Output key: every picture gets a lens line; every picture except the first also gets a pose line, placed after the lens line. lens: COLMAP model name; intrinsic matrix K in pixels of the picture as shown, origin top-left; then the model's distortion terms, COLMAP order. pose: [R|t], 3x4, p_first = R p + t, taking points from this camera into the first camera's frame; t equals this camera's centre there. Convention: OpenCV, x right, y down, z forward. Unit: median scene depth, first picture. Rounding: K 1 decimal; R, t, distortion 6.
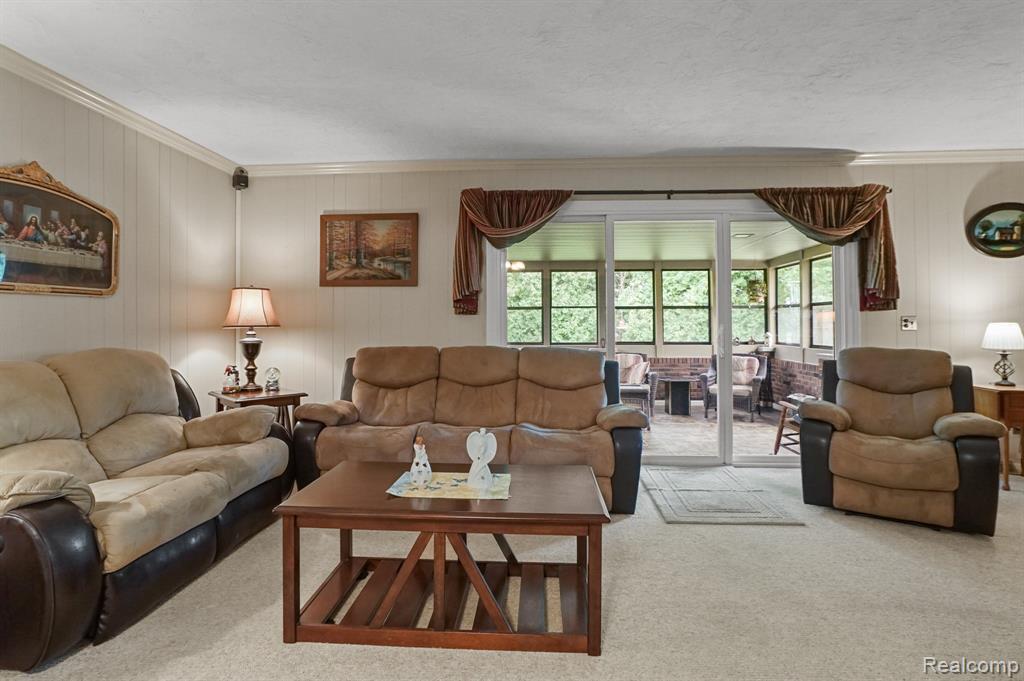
lens RADIAL K [[532.7, 0, 505.4], [0, 532.7, 313.7], [0, 0, 1]] dist [-0.064088, 0.033832]
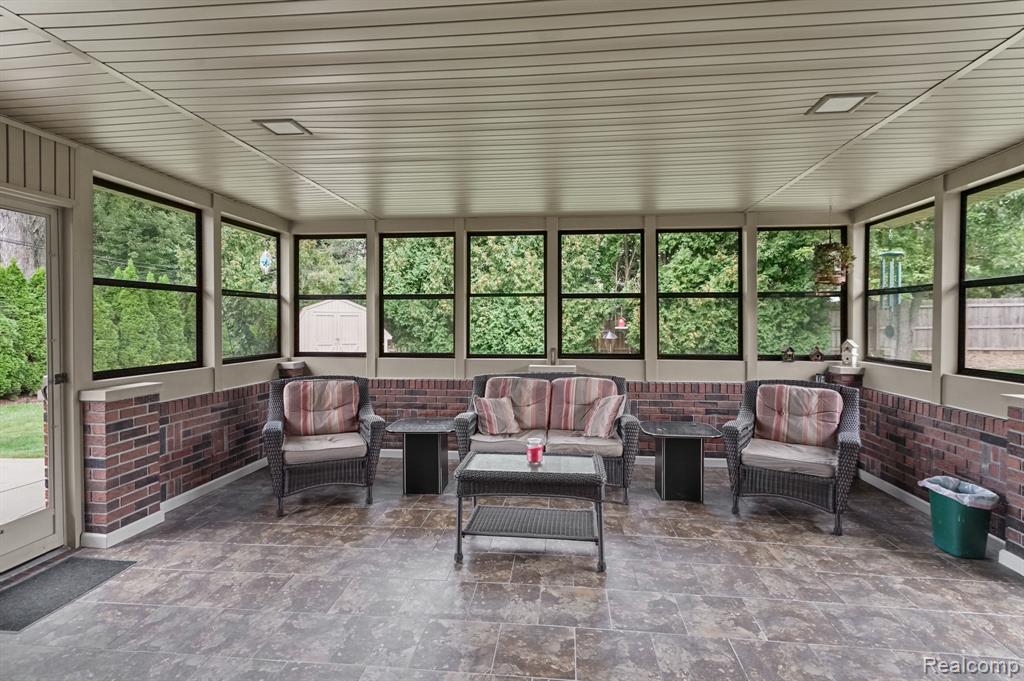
lens RADIAL K [[514.0, 0, 511.5], [0, 514.0, 326.4], [0, 0, 1]] dist [-0.001058, 0.000186]
pose [[0.999458, 0.003107, -0.032768, 0.328055], [-0.002234, 0.999642, 0.026648, 0.016425], [0.032839, -0.026560, 0.999108, 0.909976]]
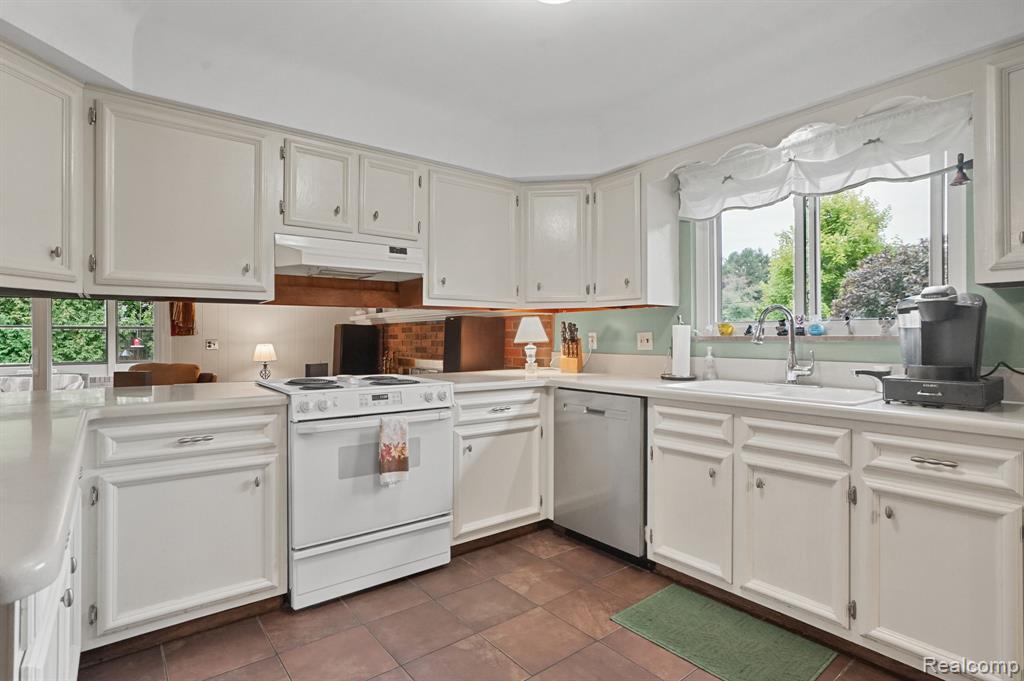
lens RADIAL K [[513.8, 0, 506.9], [0, 513.8, 335.0], [0, 0, 1]] dist [-0.047073, 0.022242]
pose [[0.738564, 0.003444, 0.674174, 0.413586], [-0.009637, 0.999939, 0.005450, -0.020451], [-0.674114, -0.010522, 0.738552, -0.514327]]
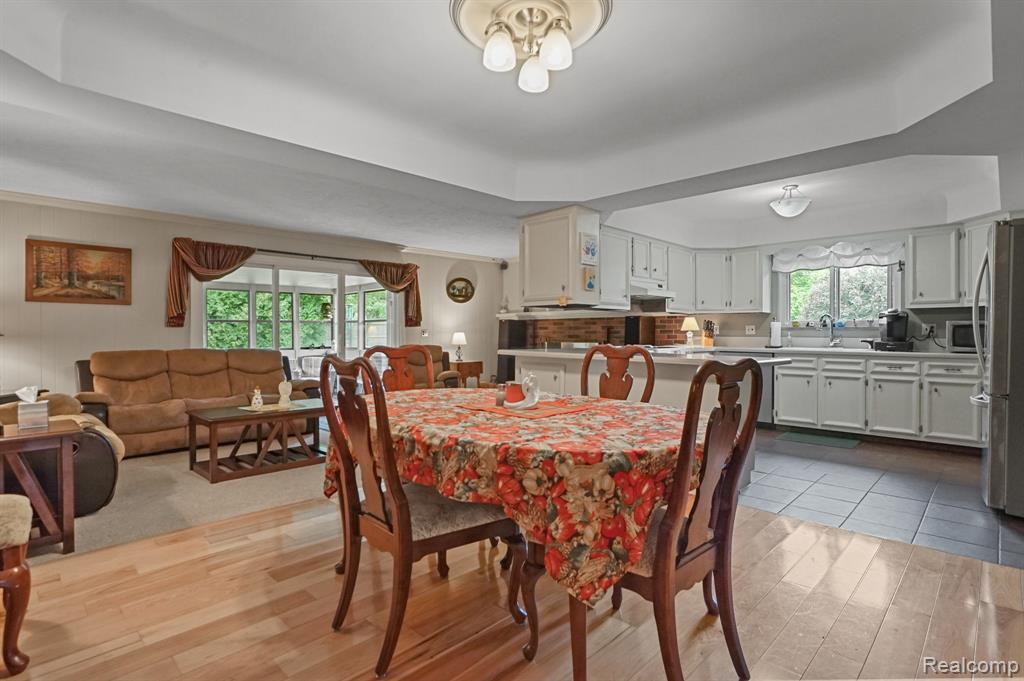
lens RADIAL K [[518.3, 0, 512.0], [0, 518.3, 334.3], [0, 0, 1]] dist [-0.056658, 0.029754]
pose [[0.642058, -0.001869, 0.766654, -0.519142], [-0.012391, 0.999841, 0.012814, -0.006653], [-0.766556, -0.017727, 0.641932, -0.525437]]
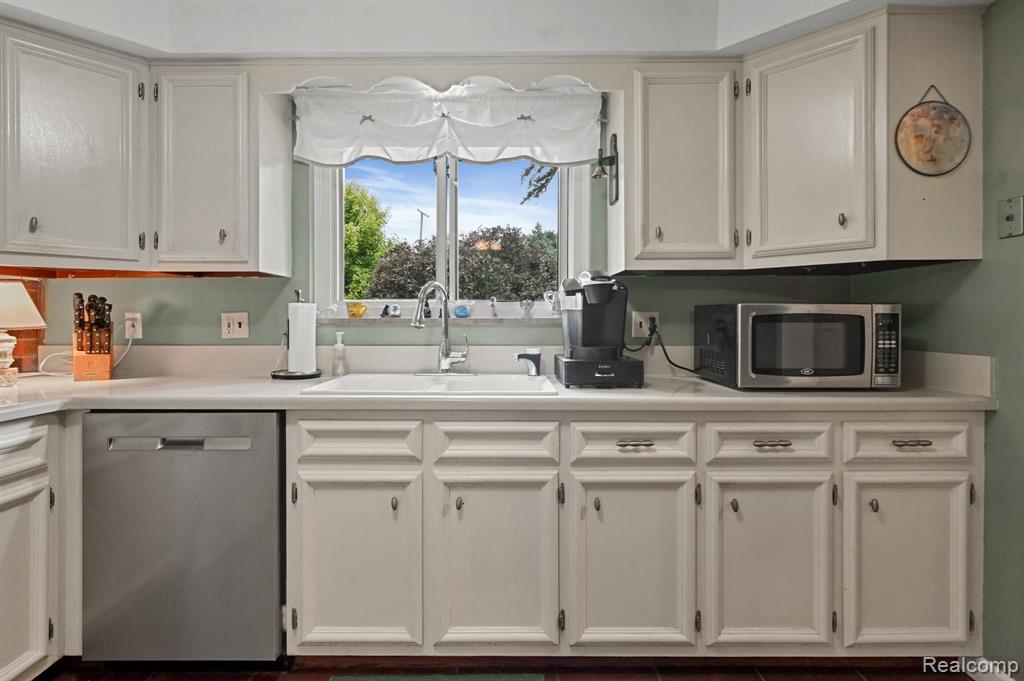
lens RADIAL K [[522.7, 0, 500.6], [0, 522.7, 321.9], [0, 0, 1]] dist [0.004370, 0.000265]
pose [[-0.073334, -0.002265, 0.997305, 0.516804], [-0.013408, 0.999909, 0.001285, -0.017105], [-0.997217, -0.013277, -0.073358, -0.329738]]
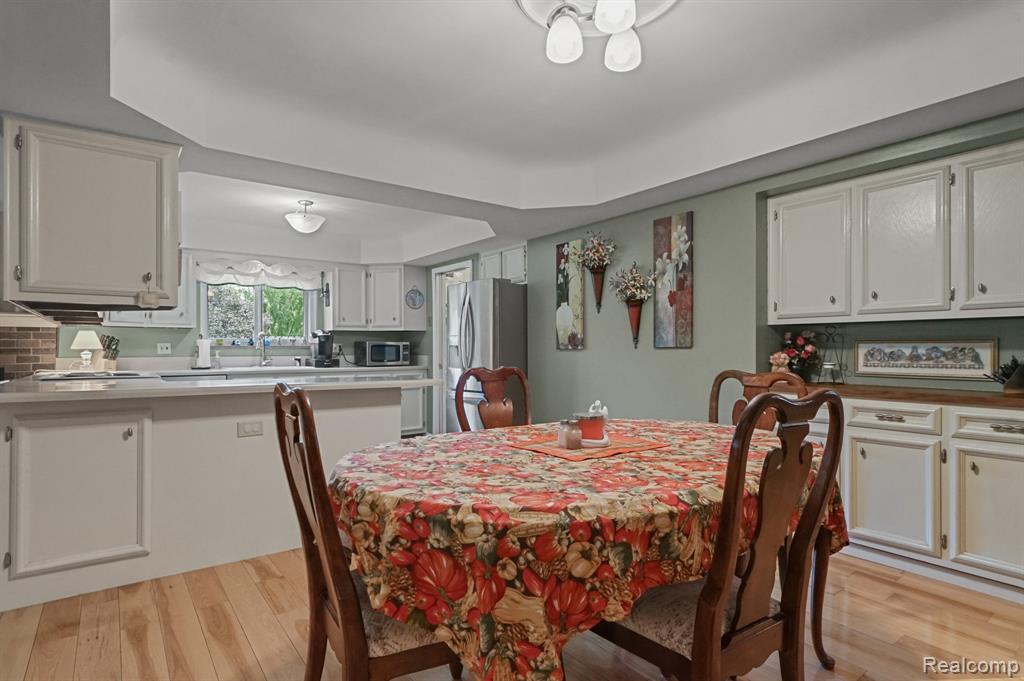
lens RADIAL K [[520.4, 0, 509.6], [0, 520.4, 349.3], [0, 0, 1]] dist [-0.001270, -0.000357]
pose [[-0.662521, 0.002624, 0.749039, -0.402931], [-0.007636, 0.999918, -0.010257, -0.001057], [-0.749005, -0.012515, -0.662447, 0.100247]]
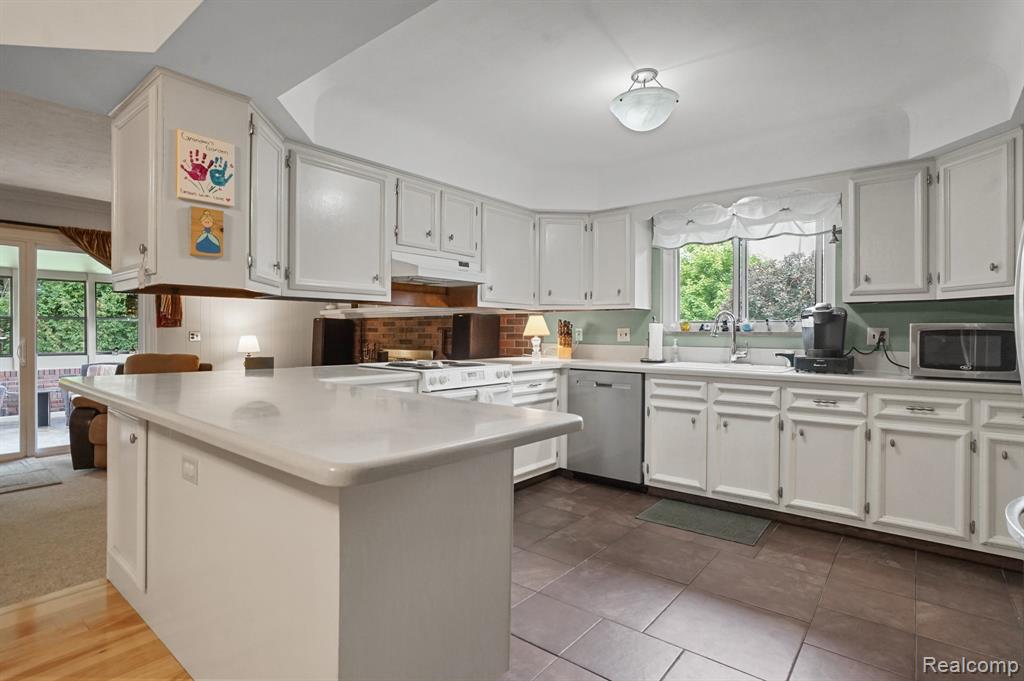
lens RADIAL K [[521.1, 0, 507.2], [0, 521.1, 330.4], [0, 0, 1]] dist [-0.056240, 0.030139]
pose [[0.573224, 0.006301, 0.819374, 0.099807], [-0.017968, 0.999827, 0.004881, -0.018661], [-0.819202, -0.017521, 0.573238, -0.497007]]
